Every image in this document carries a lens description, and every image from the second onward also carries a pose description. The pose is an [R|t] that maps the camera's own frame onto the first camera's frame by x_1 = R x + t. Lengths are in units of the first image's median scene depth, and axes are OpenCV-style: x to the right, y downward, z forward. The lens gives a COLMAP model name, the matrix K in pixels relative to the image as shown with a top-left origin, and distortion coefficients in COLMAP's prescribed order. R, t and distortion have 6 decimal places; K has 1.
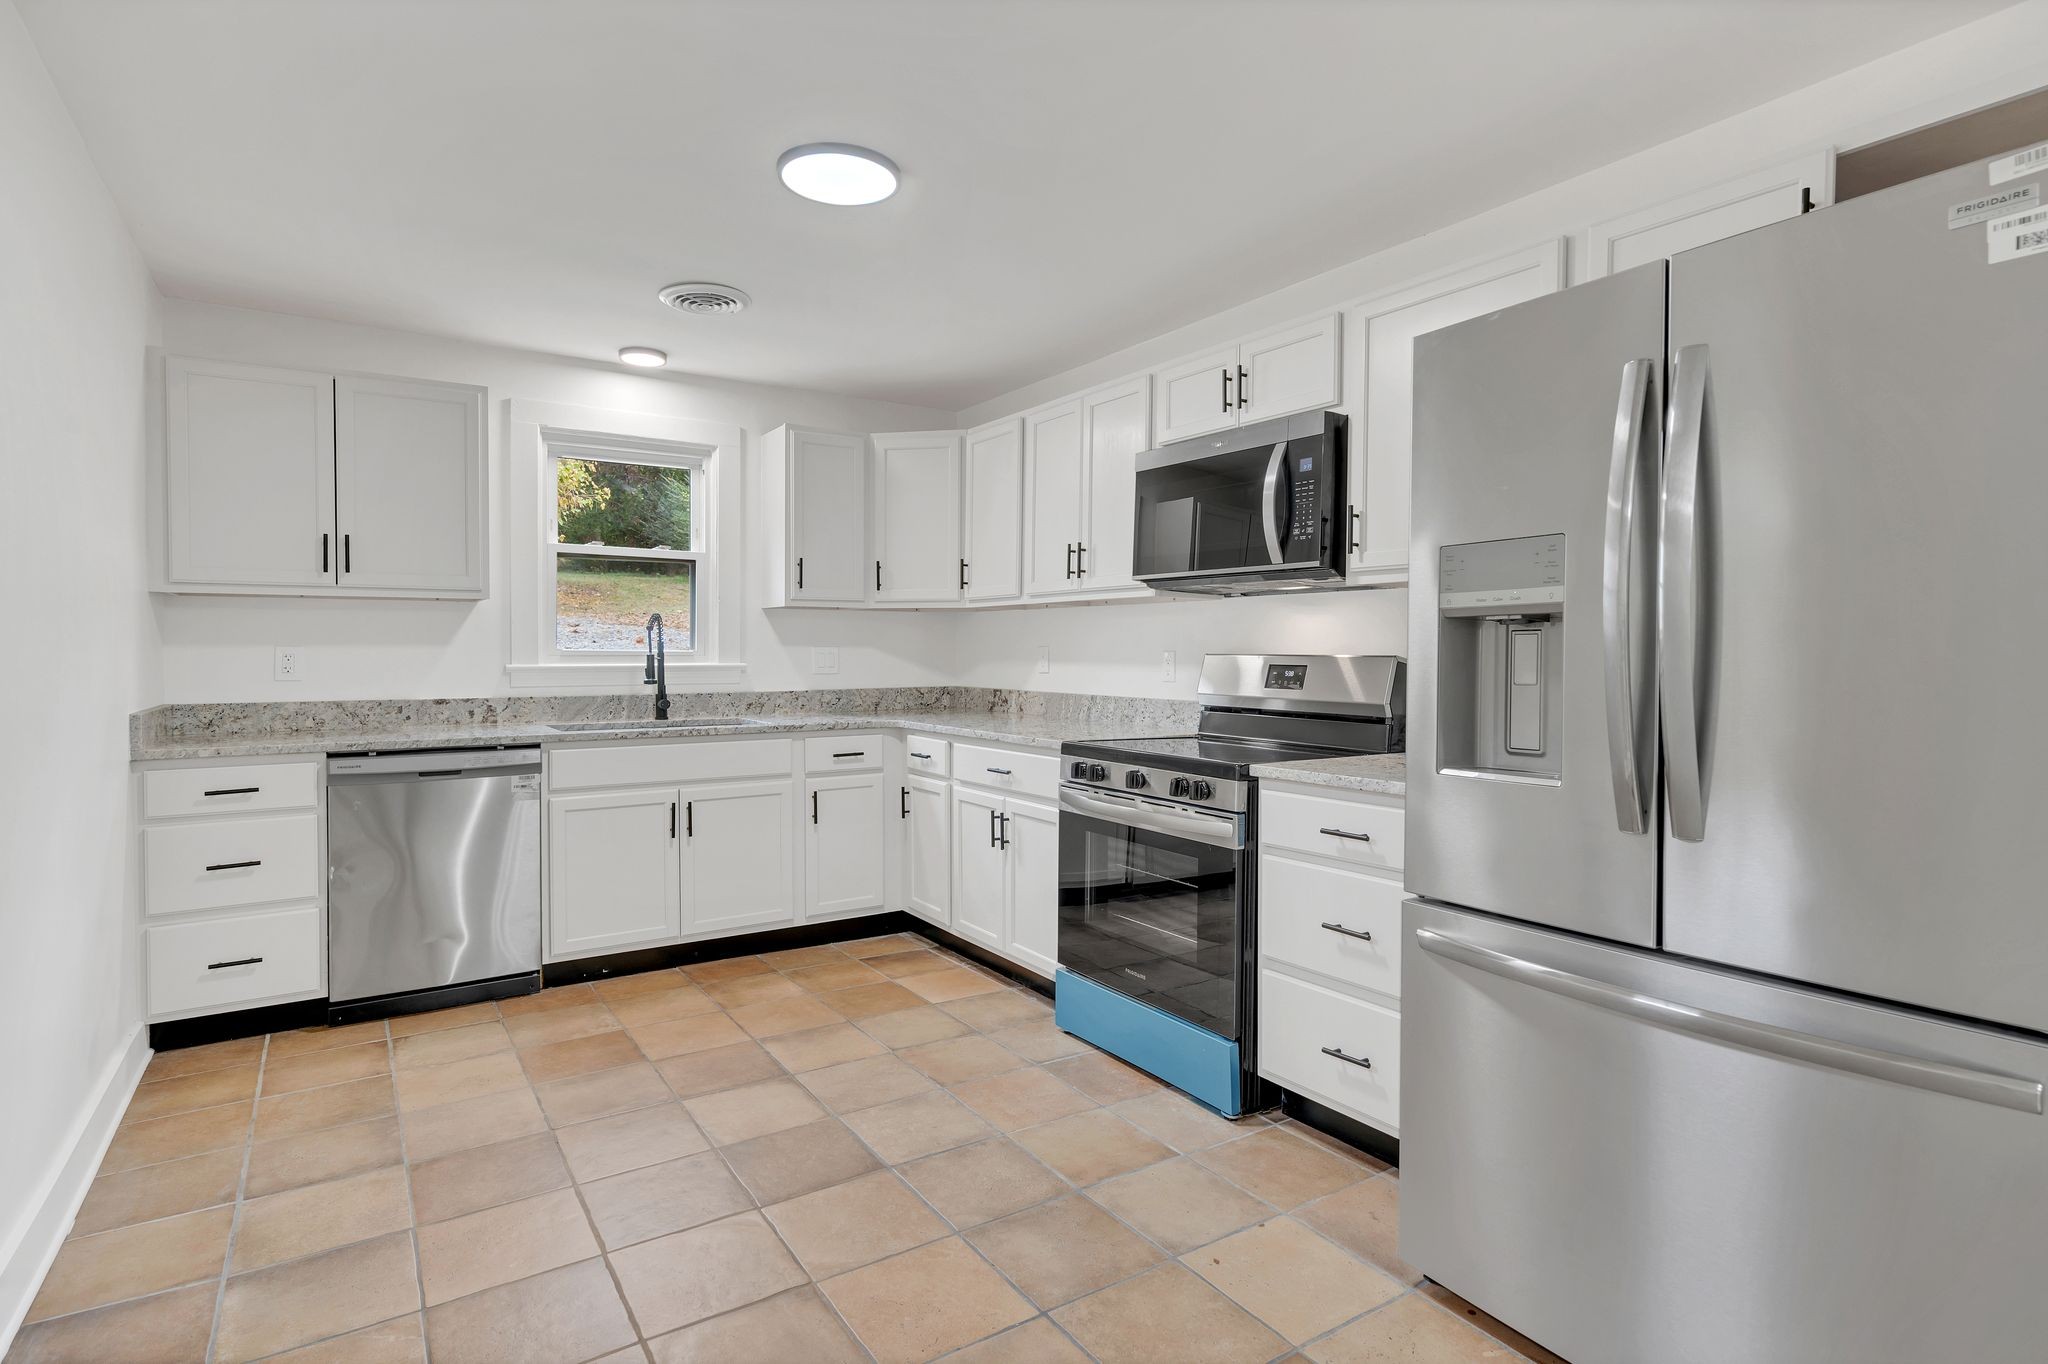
lens RADIAL K [[1041.7, 0, 1026.0], [0, 1041.7, 667.0], [0, 0, 1]] dist [-0.000292, -0.000314]
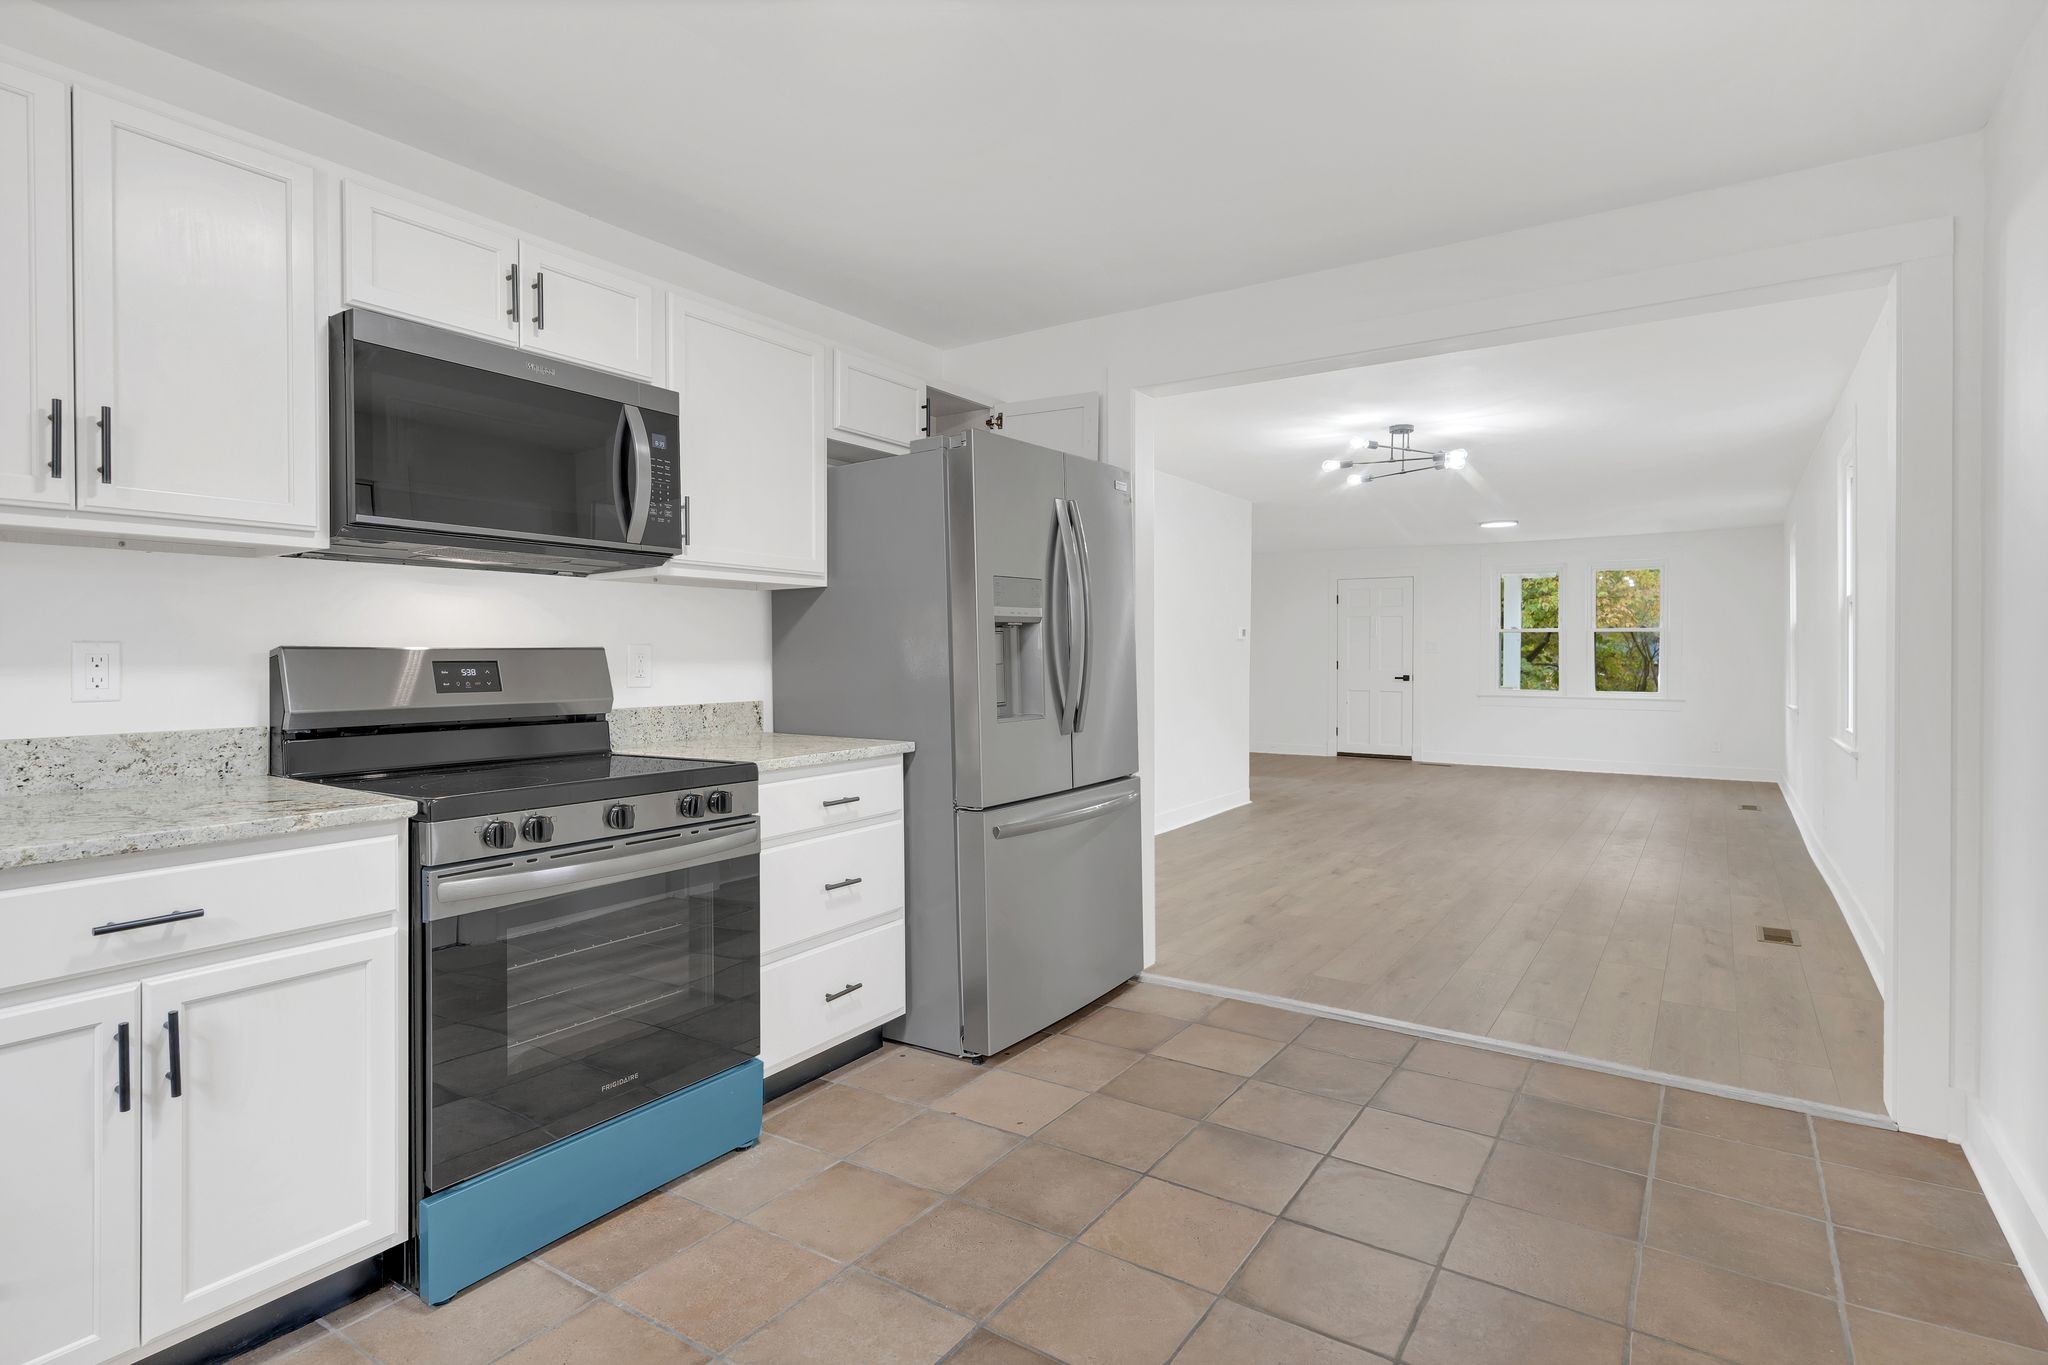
lens RADIAL K [[1041.7, 0, 1009.1], [0, 1041.7, 665.7], [0, 0, 1]] dist [-0.000292, -0.000314]
pose [[-0.380246, -0.018475, 0.924701, -0.755805], [0.013138, 0.999592, 0.025374, -0.016049], [-0.924792, 0.021797, -0.379848, 1.144351]]
